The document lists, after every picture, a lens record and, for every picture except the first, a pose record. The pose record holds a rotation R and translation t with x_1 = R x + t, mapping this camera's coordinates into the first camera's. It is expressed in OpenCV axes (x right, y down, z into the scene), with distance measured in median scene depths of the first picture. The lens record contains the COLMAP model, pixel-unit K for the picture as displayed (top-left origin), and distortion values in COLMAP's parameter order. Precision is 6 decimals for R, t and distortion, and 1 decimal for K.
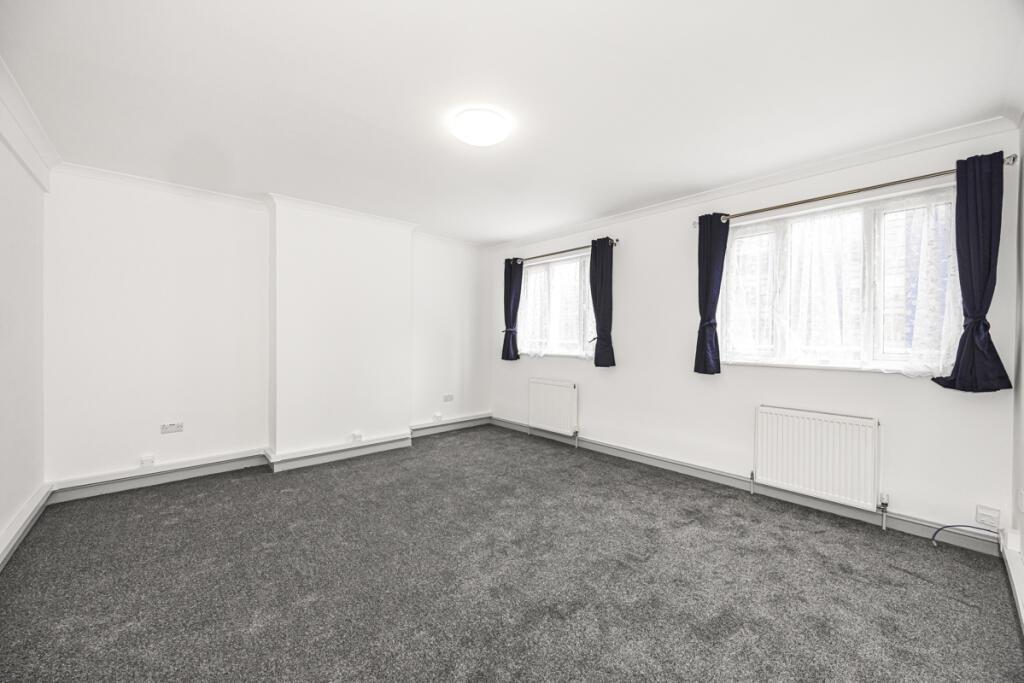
lens RADIAL K [[393.1, 0, 509.1], [0, 393.1, 340.0], [0, 0, 1]] dist [-0.003976, 0.000594]
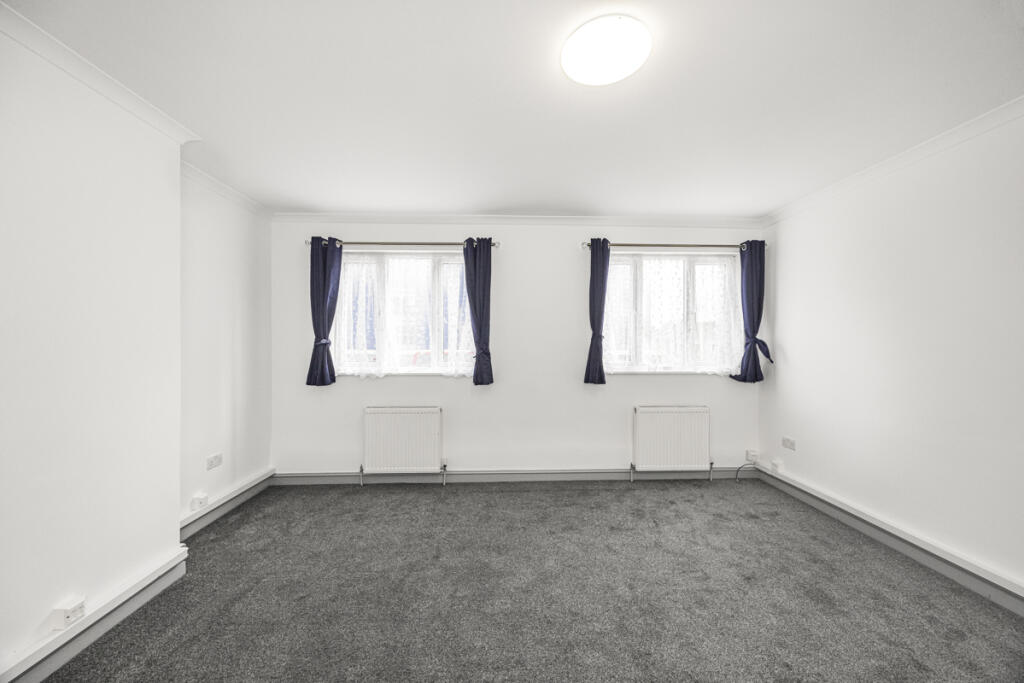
lens RADIAL K [[393.1, 0, 510.2], [0, 393.1, 346.0], [0, 0, 1]] dist [-0.003976, 0.000594]
pose [[0.638552, -0.013542, 0.769459, -0.397242], [0.008889, 0.999908, 0.010221, -0.026873], [-0.769527, 0.000313, 0.638614, 0.388634]]
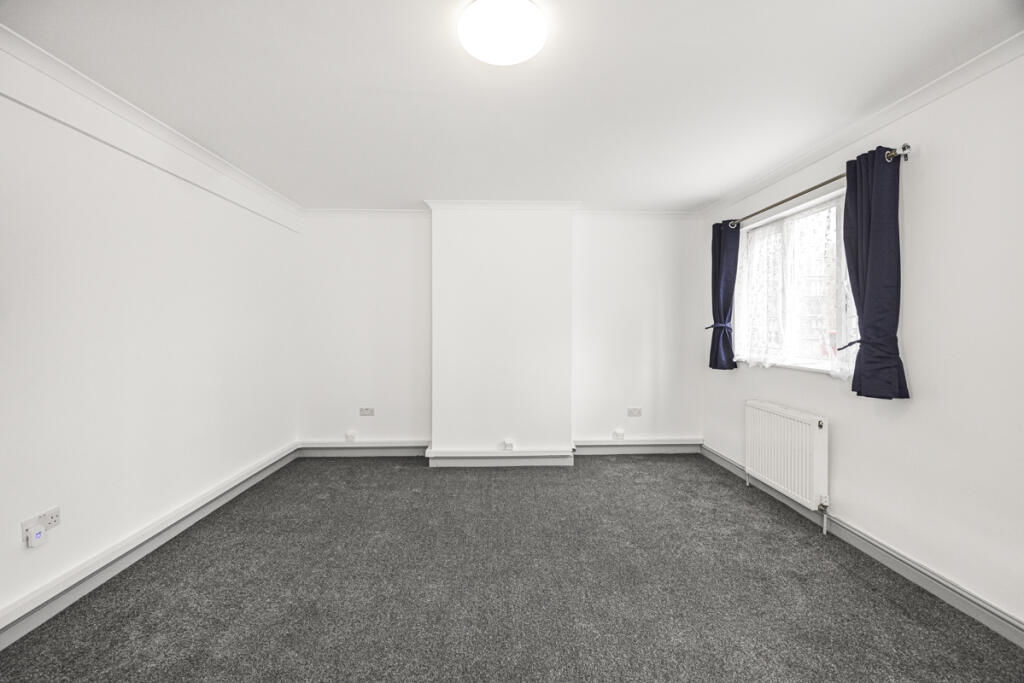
lens RADIAL K [[393.1, 0, 505.3], [0, 393.1, 323.7], [0, 0, 1]] dist [-0.003976, 0.000594]
pose [[0.765485, -0.010787, -0.643363, 0.197339], [-0.001237, 0.999833, -0.018235, -0.019105], [0.643453, 0.014754, 0.765344, 0.284640]]
